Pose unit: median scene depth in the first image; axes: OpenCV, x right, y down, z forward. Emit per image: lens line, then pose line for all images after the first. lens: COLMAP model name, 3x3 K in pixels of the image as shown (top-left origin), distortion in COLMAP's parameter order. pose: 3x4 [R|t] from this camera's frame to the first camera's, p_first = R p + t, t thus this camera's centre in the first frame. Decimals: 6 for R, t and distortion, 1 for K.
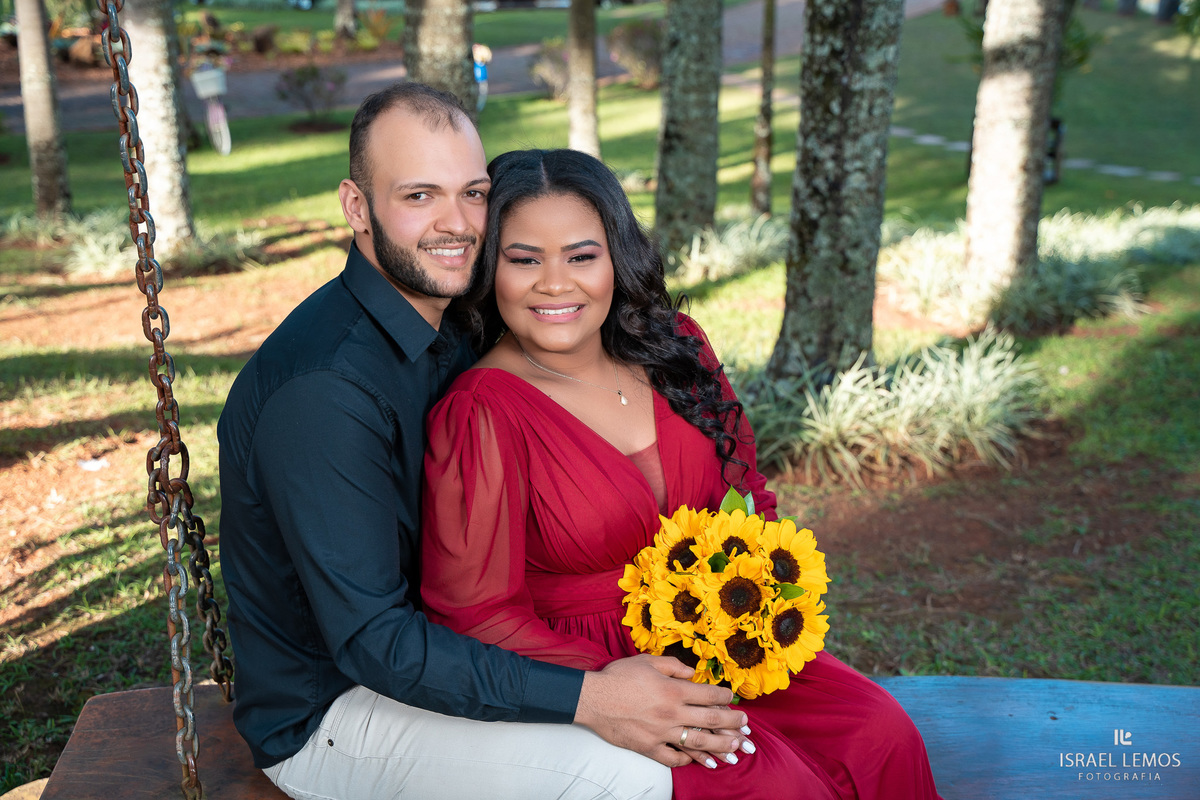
lens RADIAL K [[1615.3, 0, 600.0], [0, 1615.3, 400.0], [0, 0, 1]] dist [0.098036, 0.028449]
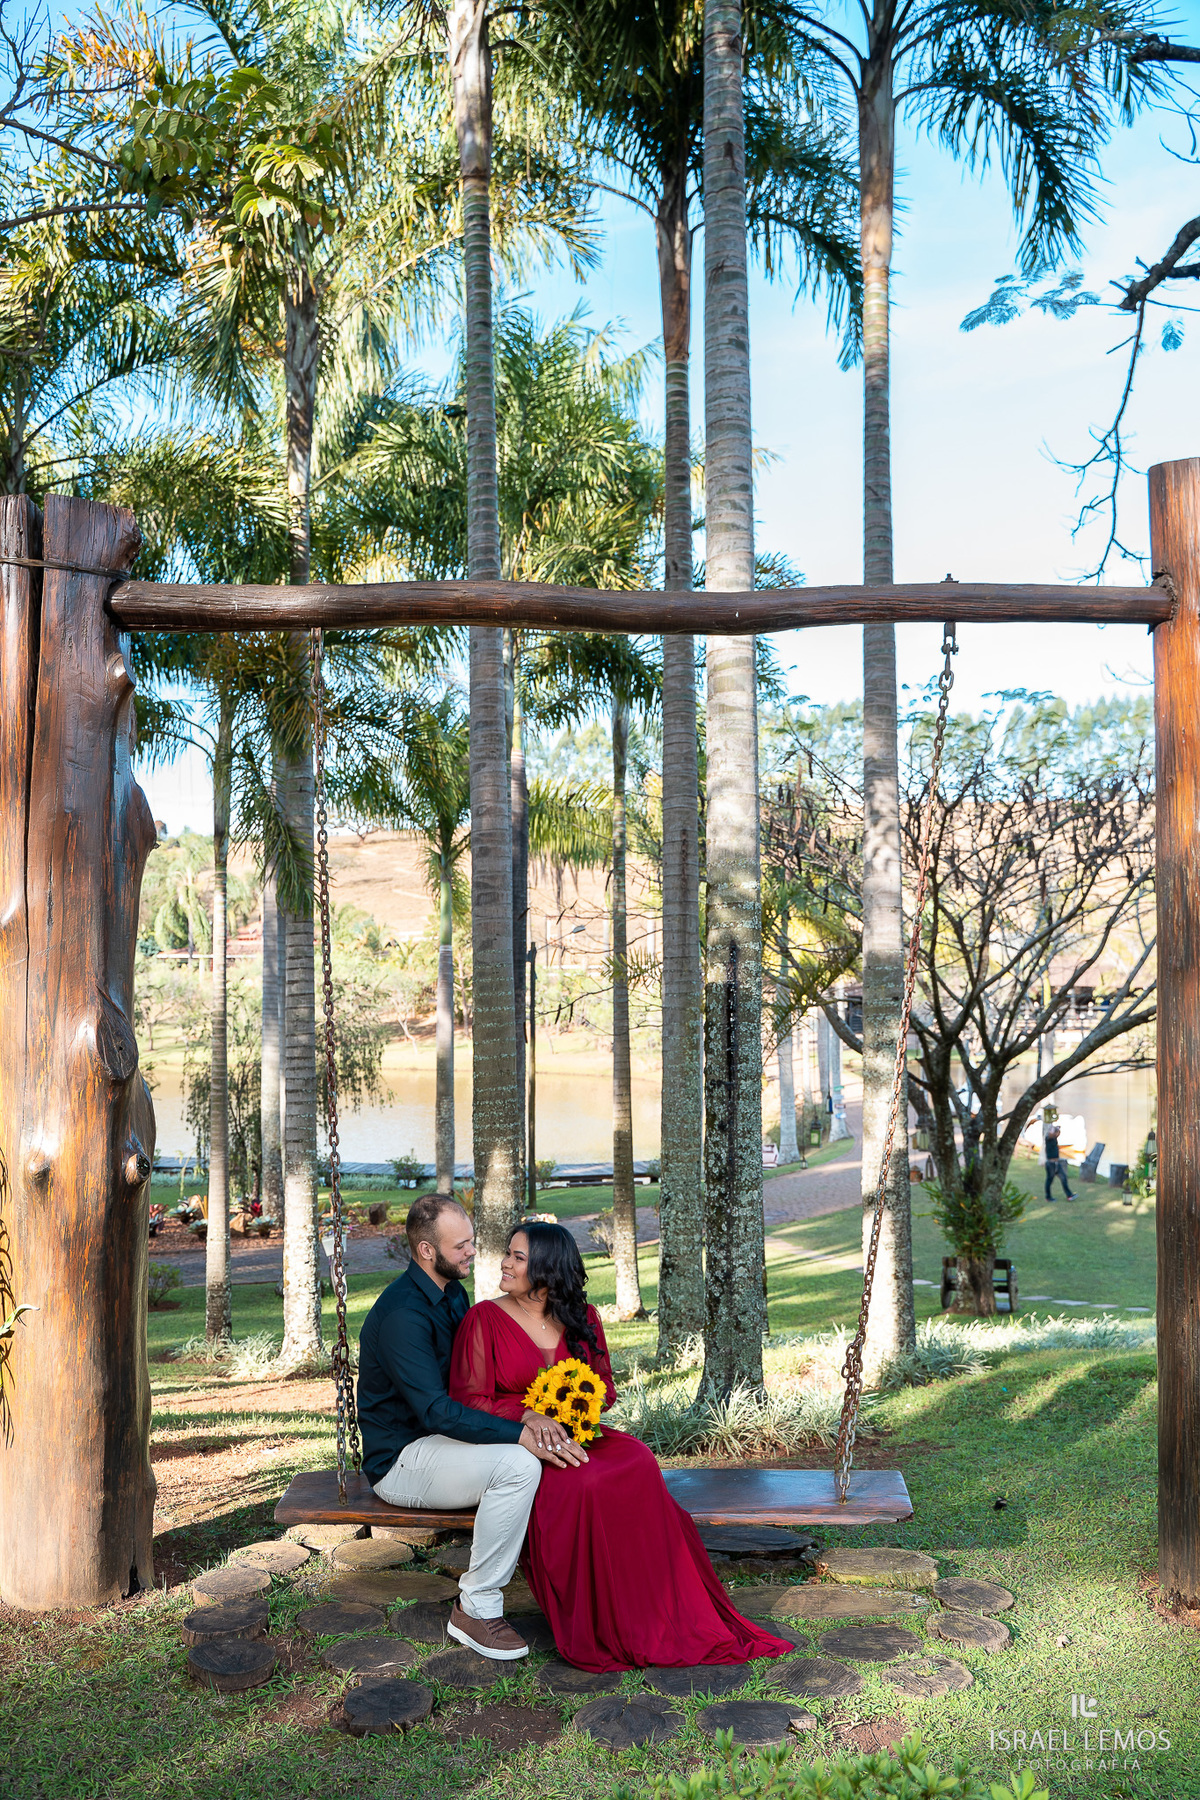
lens RADIAL K [[1432.7, 0, 600.0], [0, 1432.7, 900.0], [0, 0, 1]] dist [-0.119210, 0.072984]
pose [[0.998766, -0.028228, -0.040874, 0.085684], [0.008392, 0.906903, -0.421257, 0.123952], [0.048960, 0.420393, 0.906020, -0.448029]]
